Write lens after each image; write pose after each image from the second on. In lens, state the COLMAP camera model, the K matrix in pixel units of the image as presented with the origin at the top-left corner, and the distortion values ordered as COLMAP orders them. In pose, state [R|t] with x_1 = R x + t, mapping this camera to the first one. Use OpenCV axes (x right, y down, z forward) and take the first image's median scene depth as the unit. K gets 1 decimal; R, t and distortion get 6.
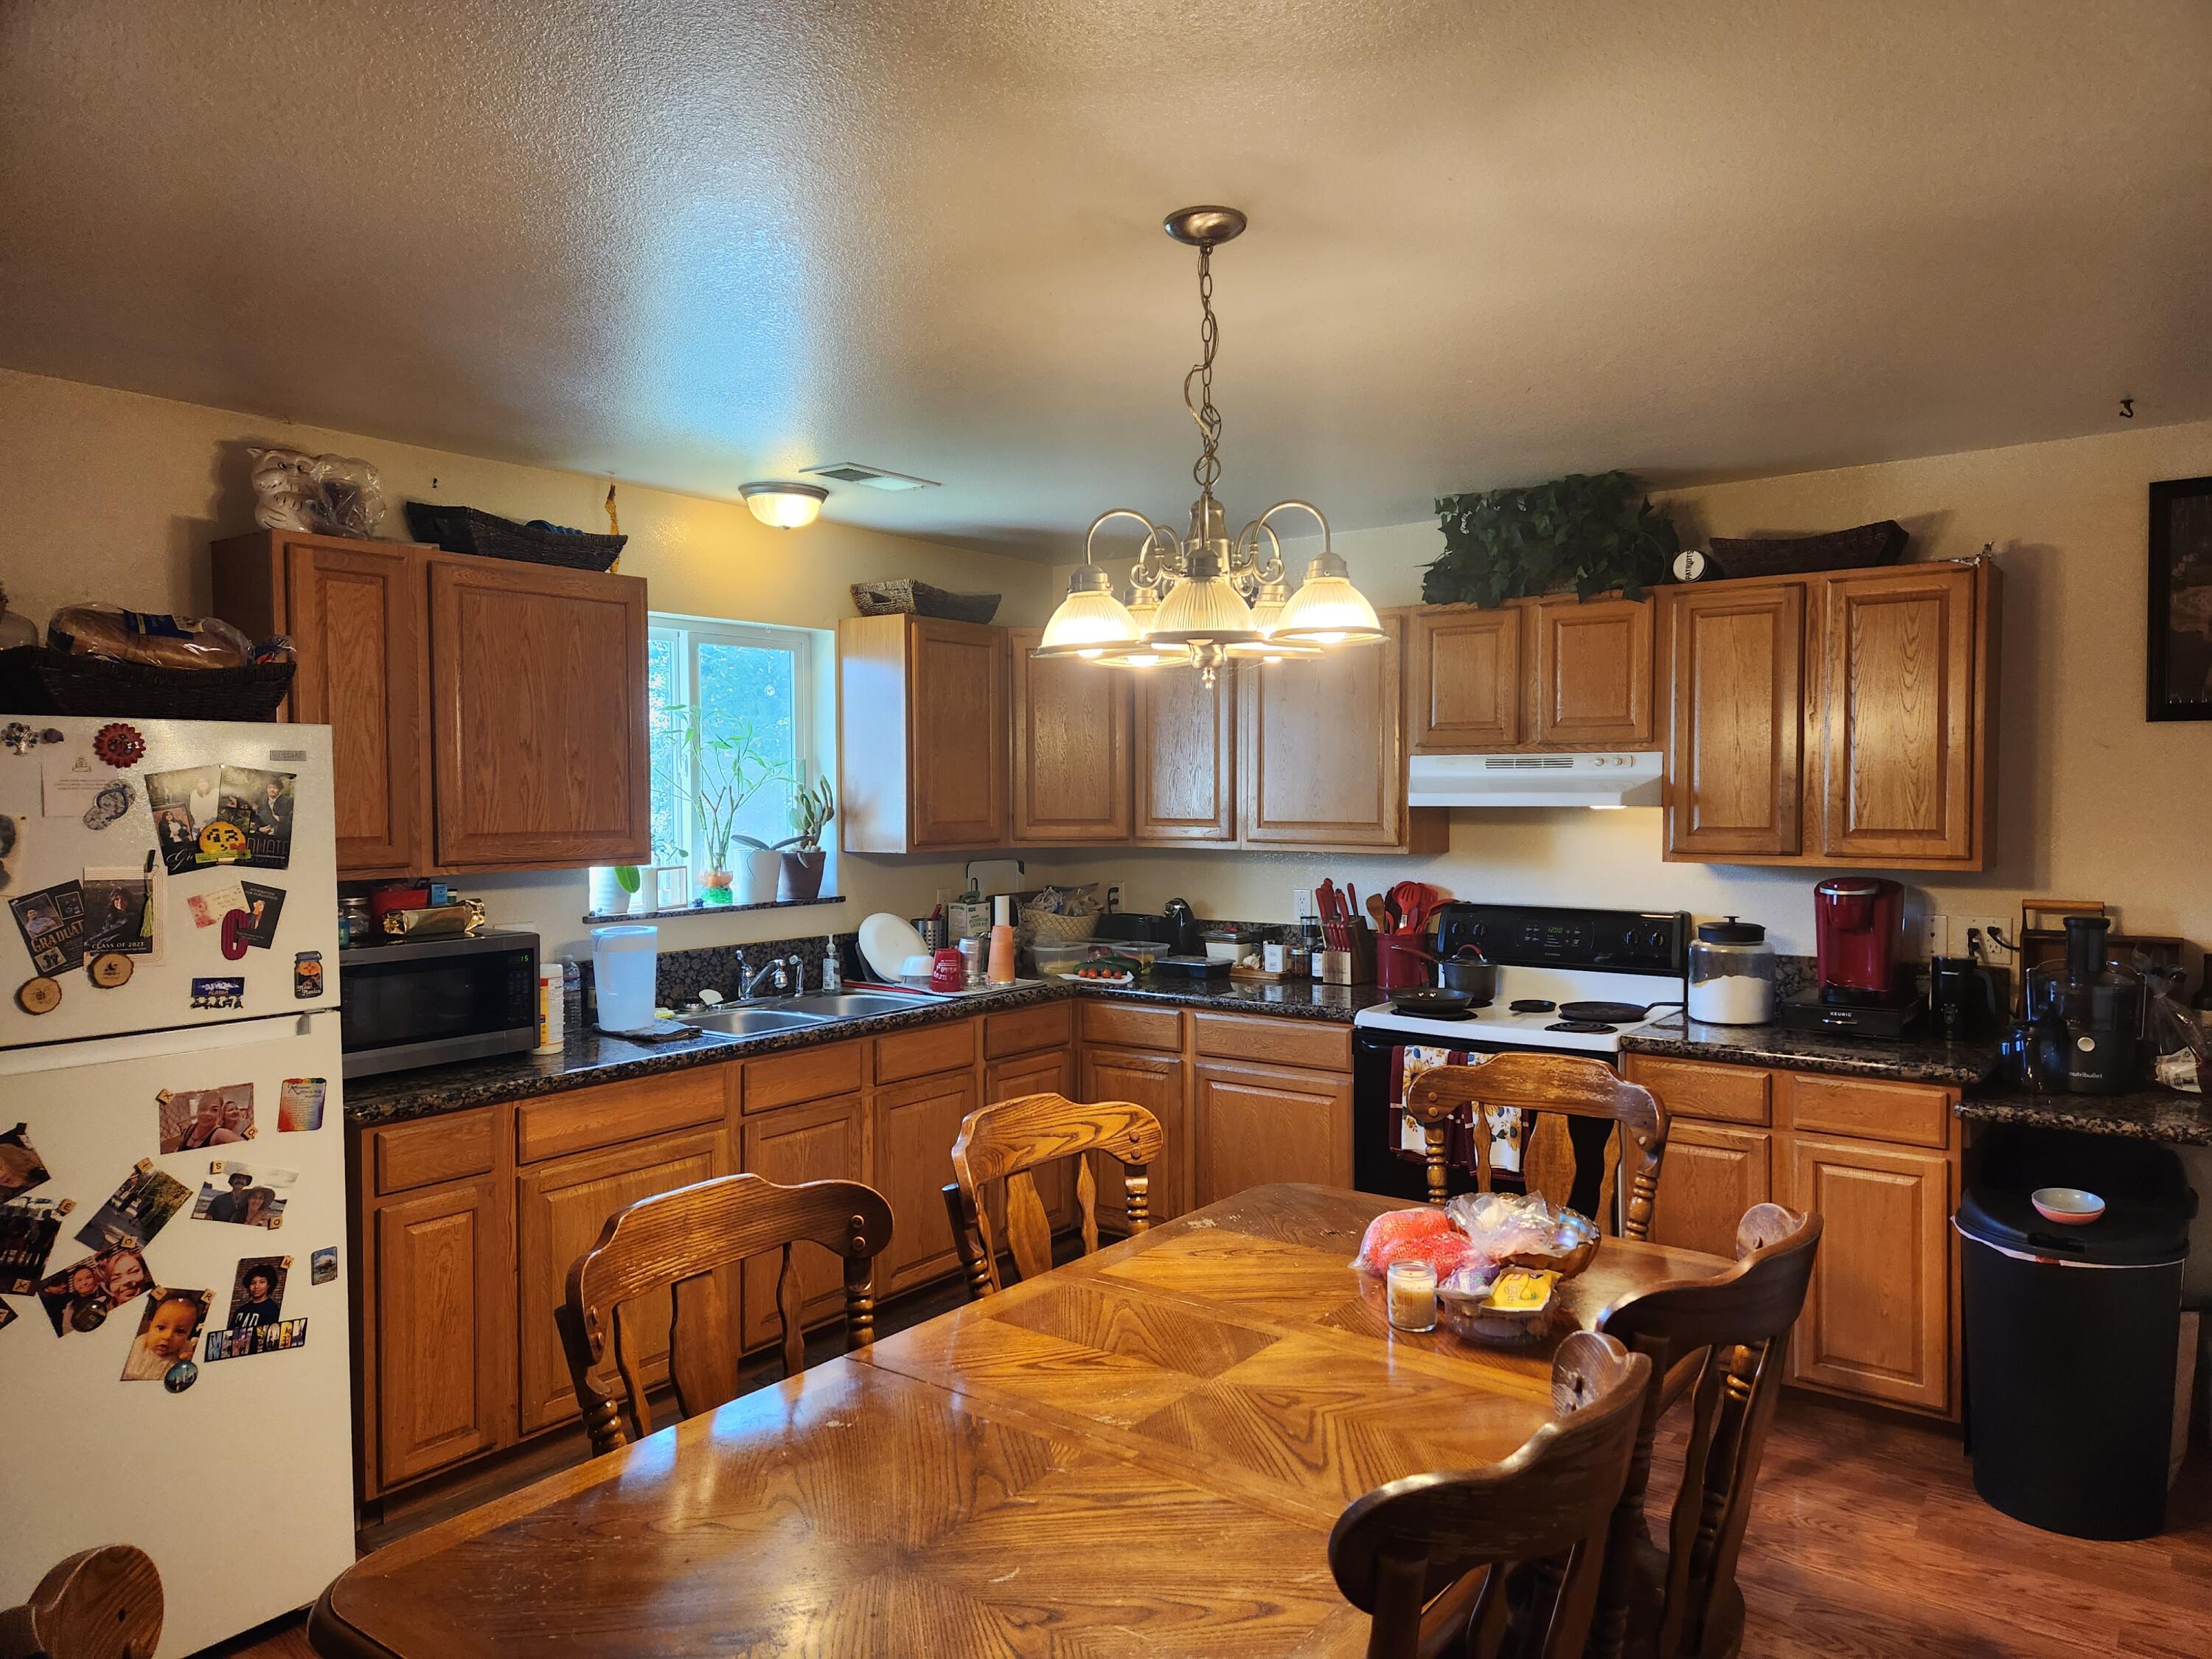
lens RADIAL K [[1490.1, 0, 1162.0], [0, 1490.1, 833.3], [0, 0, 1]] dist [0.067548, -0.056556]
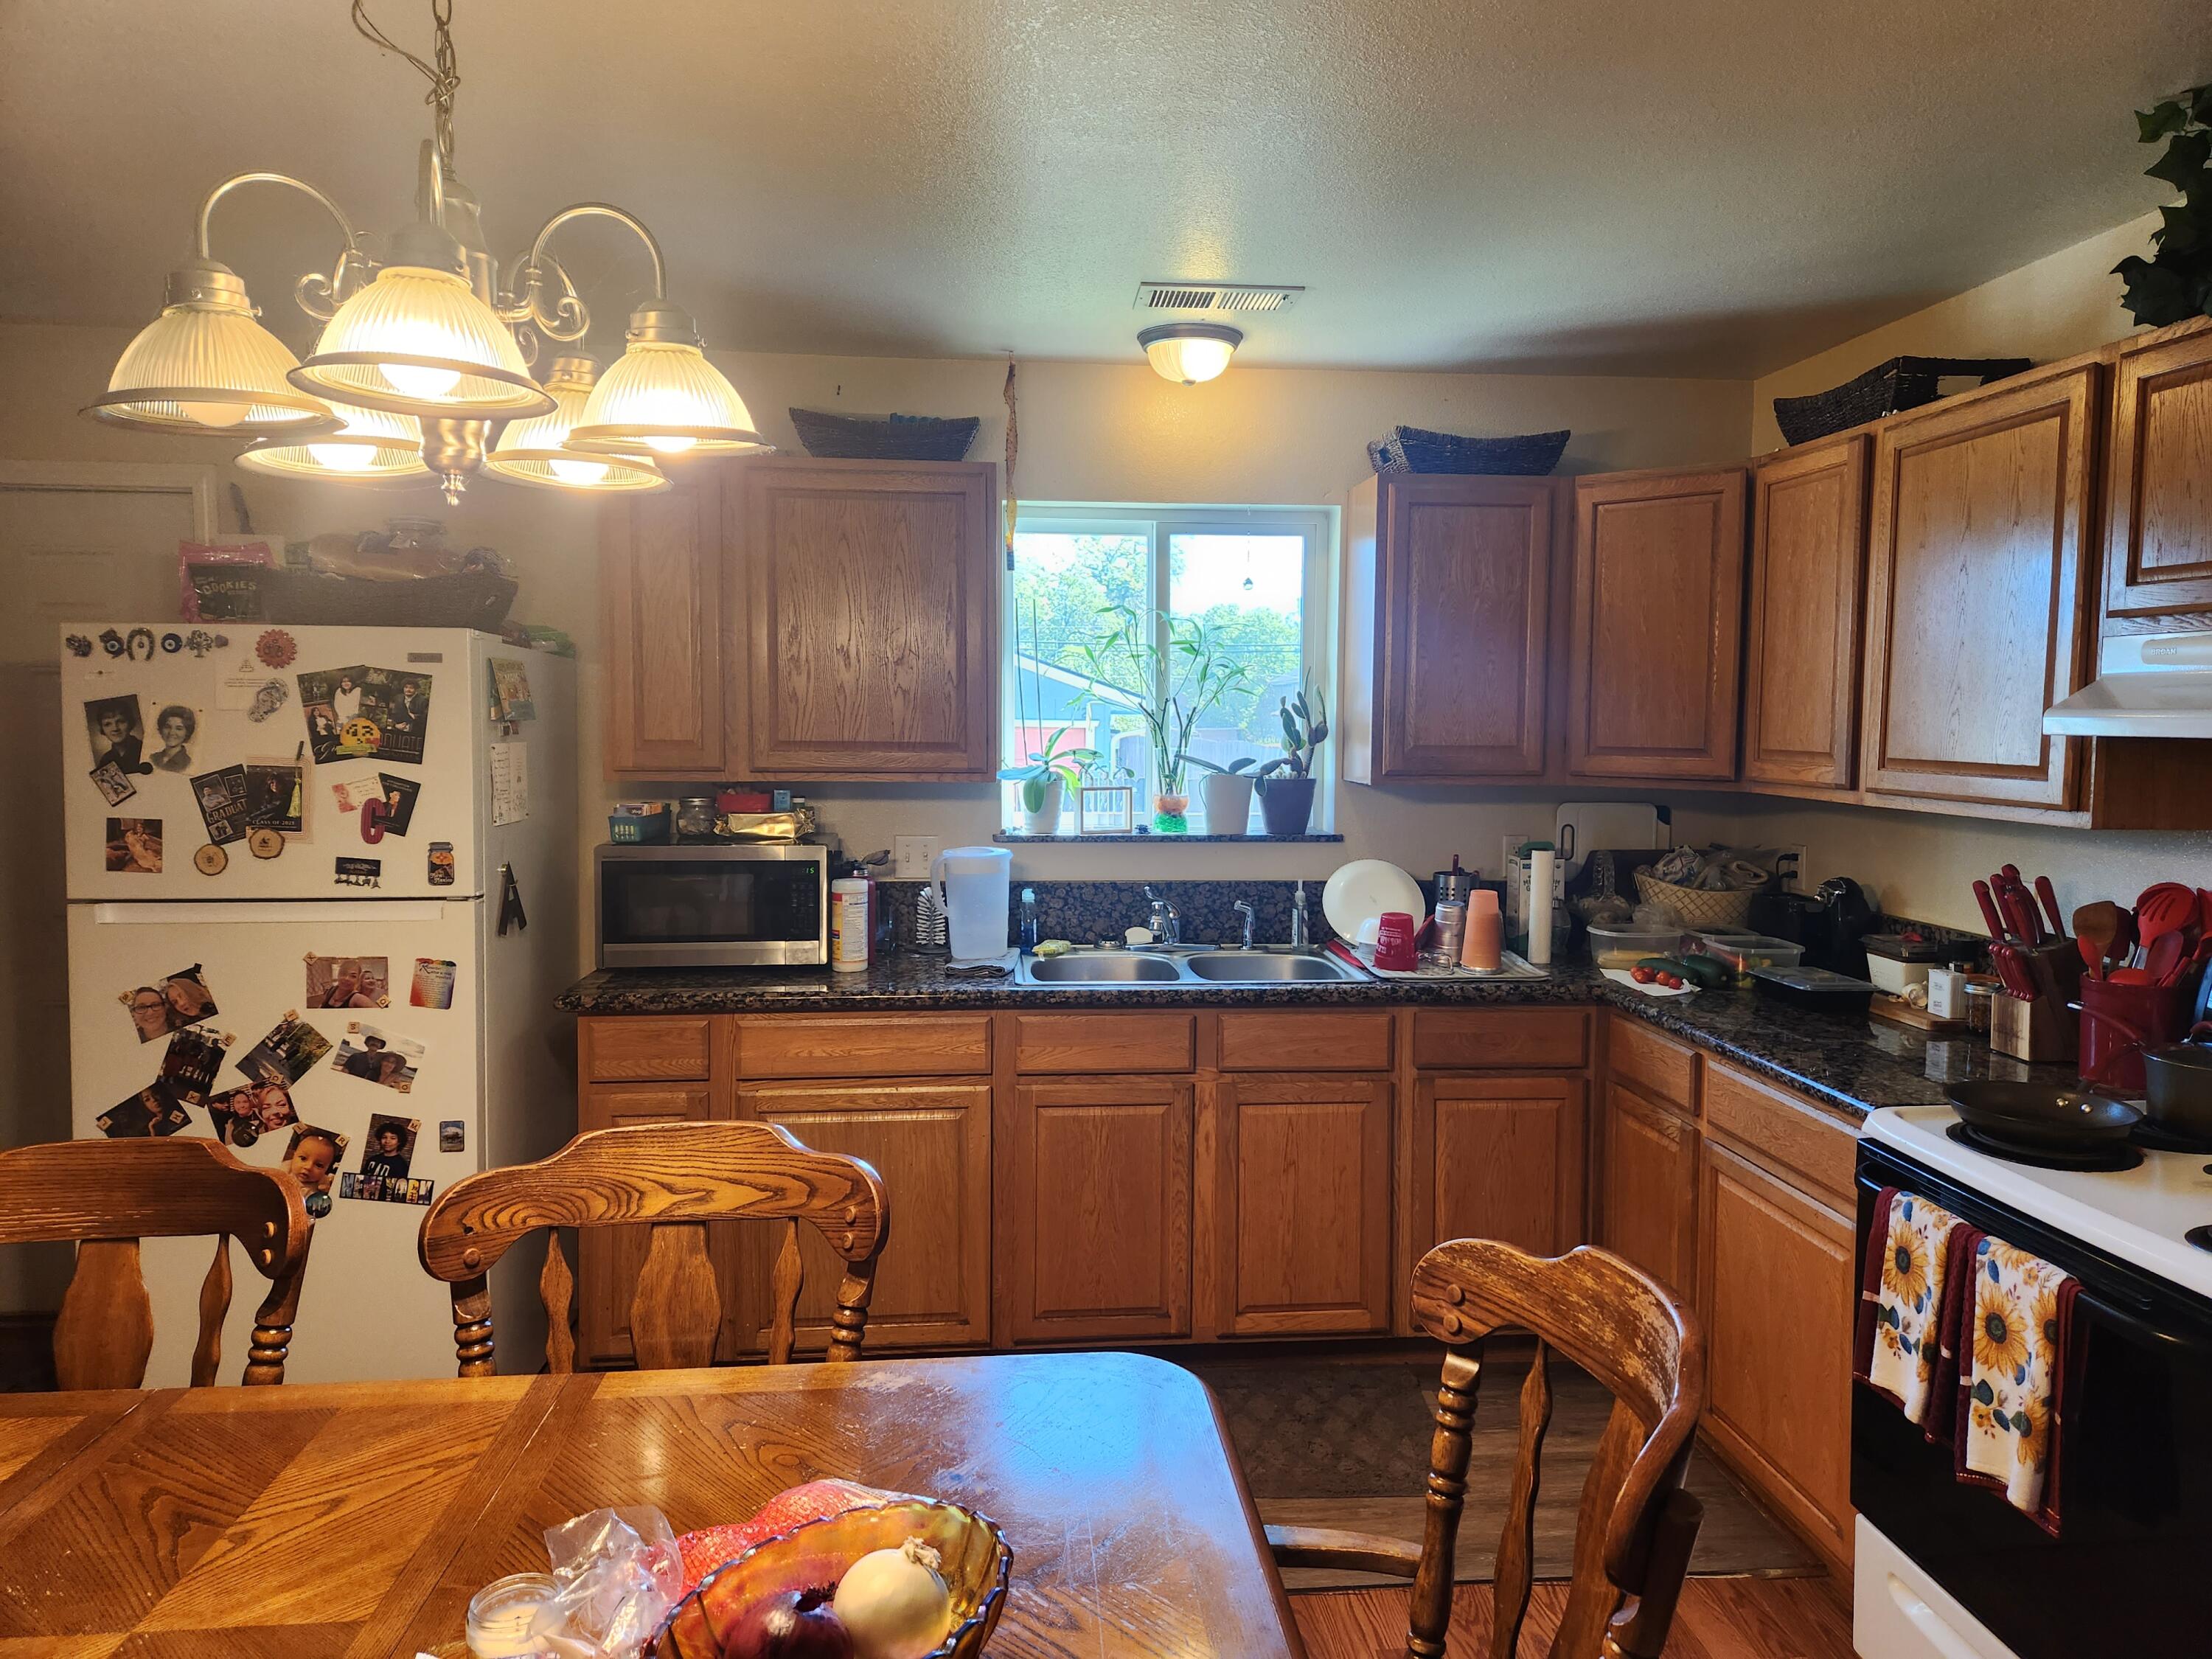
lens RADIAL K [[1490.1, 0, 1111.4], [0, 1490.1, 813.3], [0, 0, 1]] dist [0.067548, -0.056556]
pose [[0.663516, 0.060155, -0.745740, 0.552274], [-0.033097, 0.998147, 0.051068, -0.012311], [0.747430, -0.009203, 0.664277, 0.662683]]
